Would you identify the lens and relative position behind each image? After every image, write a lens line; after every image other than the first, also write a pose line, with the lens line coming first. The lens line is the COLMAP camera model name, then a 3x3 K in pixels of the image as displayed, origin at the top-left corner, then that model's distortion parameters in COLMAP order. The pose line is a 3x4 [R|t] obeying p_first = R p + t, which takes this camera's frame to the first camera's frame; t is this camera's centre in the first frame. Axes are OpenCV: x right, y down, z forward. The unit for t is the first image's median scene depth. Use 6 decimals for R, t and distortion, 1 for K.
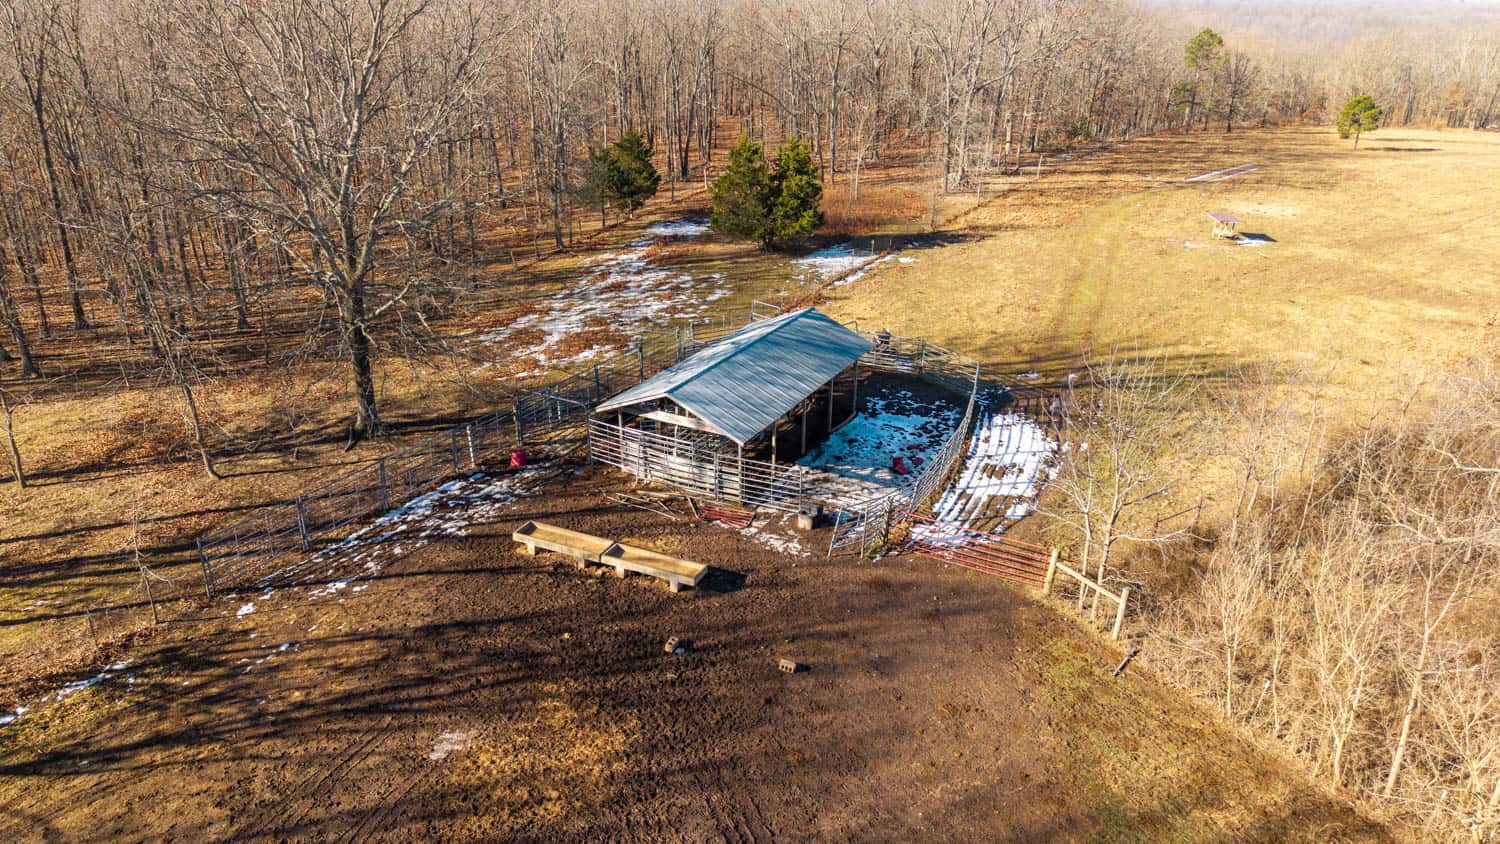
lens RADIAL K [[982.7, 0, 750.0], [0, 982.7, 422.0], [0, 0, 1]] dist [0.043781, -0.048893]
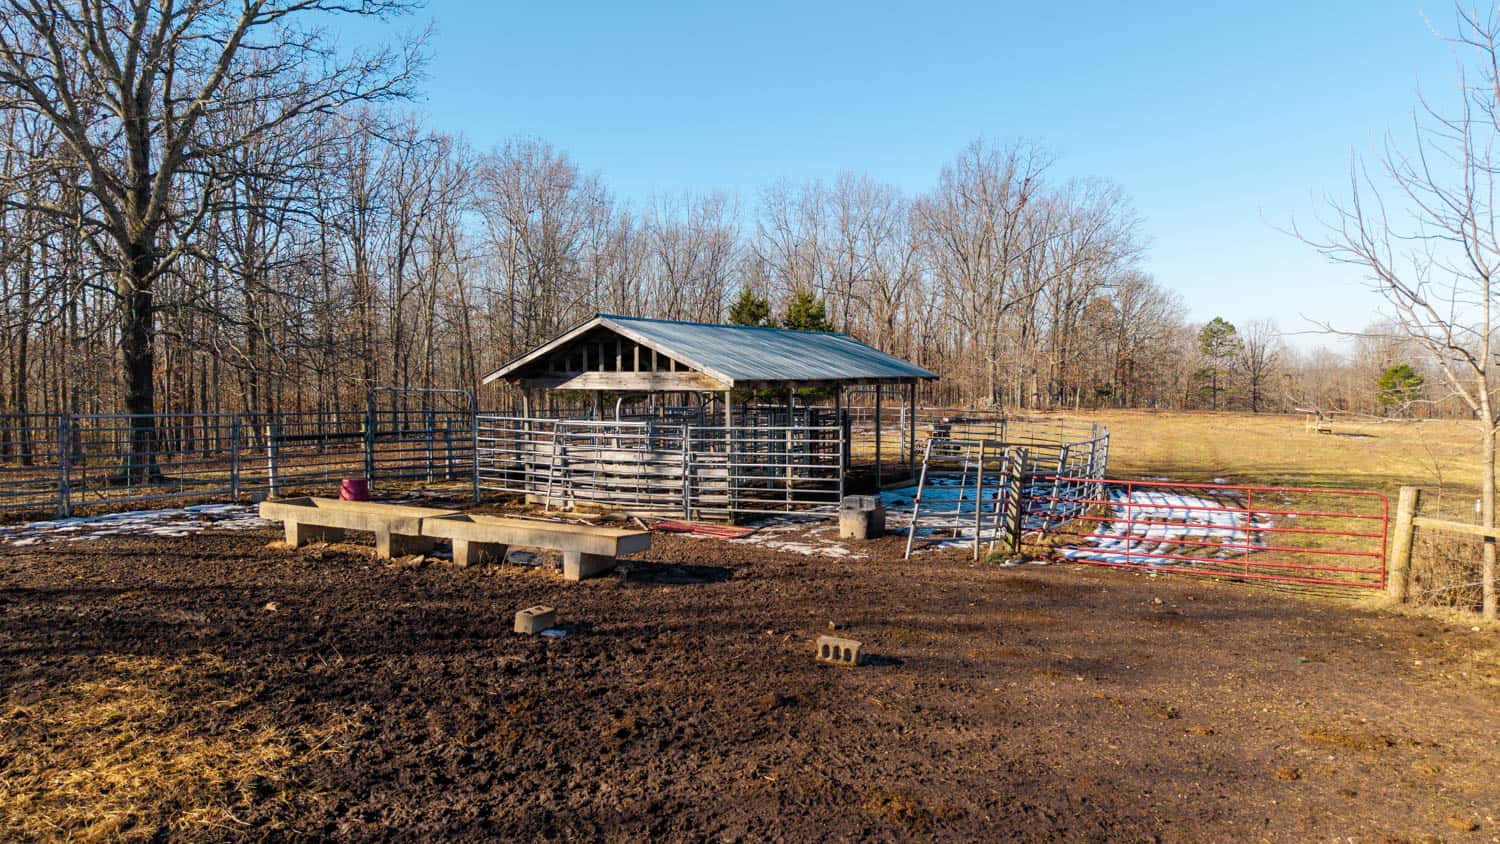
lens RADIAL K [[982.7, 0, 750.0], [0, 982.7, 422.0], [0, 0, 1]] dist [0.043781, -0.048893]
pose [[0.999860, -0.013254, -0.010207, 0.008329], [0.008837, 0.936546, -0.350435, 0.249832], [0.014204, 0.350295, 0.936532, 0.528976]]
